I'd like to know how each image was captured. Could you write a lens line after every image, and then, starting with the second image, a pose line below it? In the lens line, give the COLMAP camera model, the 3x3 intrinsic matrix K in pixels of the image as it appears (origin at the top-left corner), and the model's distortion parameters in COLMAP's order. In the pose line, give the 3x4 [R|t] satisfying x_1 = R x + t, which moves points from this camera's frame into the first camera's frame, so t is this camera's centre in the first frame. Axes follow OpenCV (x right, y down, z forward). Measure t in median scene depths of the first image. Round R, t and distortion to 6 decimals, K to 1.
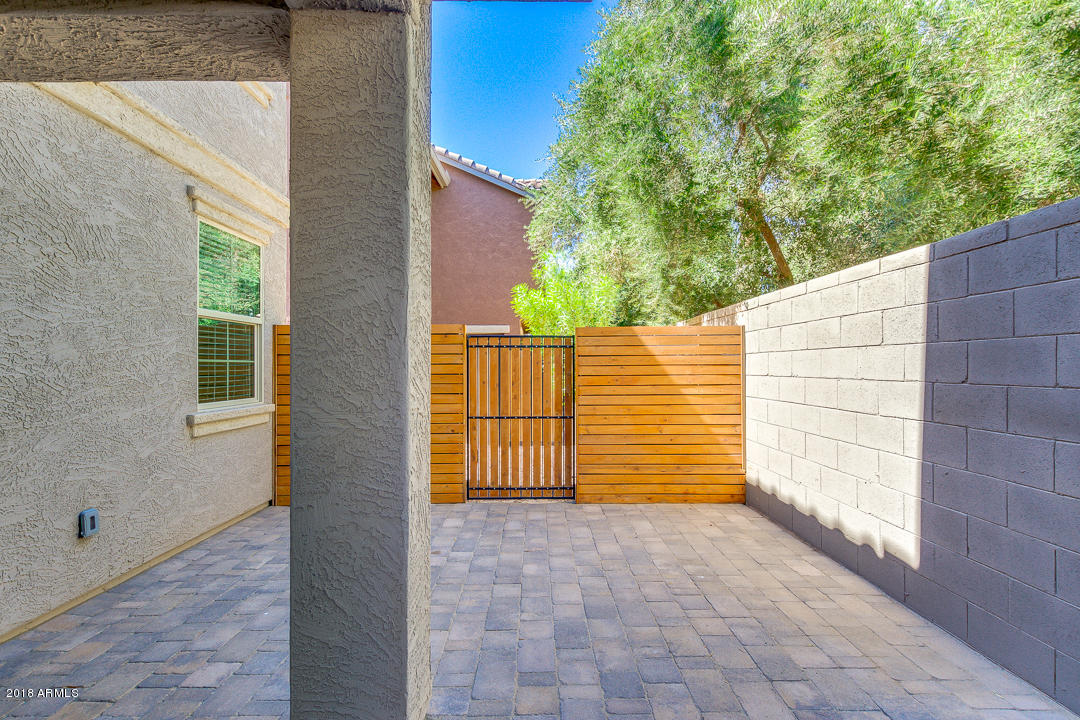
lens RADIAL K [[494.1, 0, 539.4], [0, 494.1, 364.9], [0, 0, 1]] dist [0.001283, 0.000446]
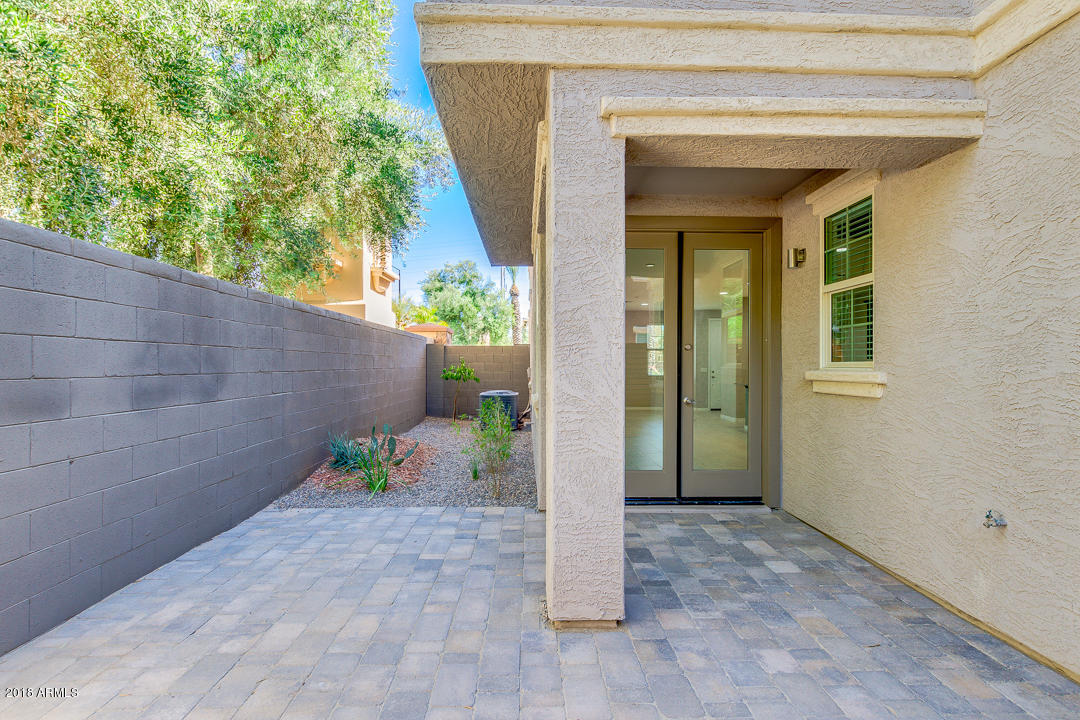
lens RADIAL K [[494.1, 0, 539.3], [0, 494.1, 363.5], [0, 0, 1]] dist [0.001283, 0.000446]
pose [[-0.999520, -0.001245, -0.030947, -0.131178], [-0.001003, 0.999969, -0.007844, 0.015237], [0.030956, -0.007809, -0.999490, 1.945175]]
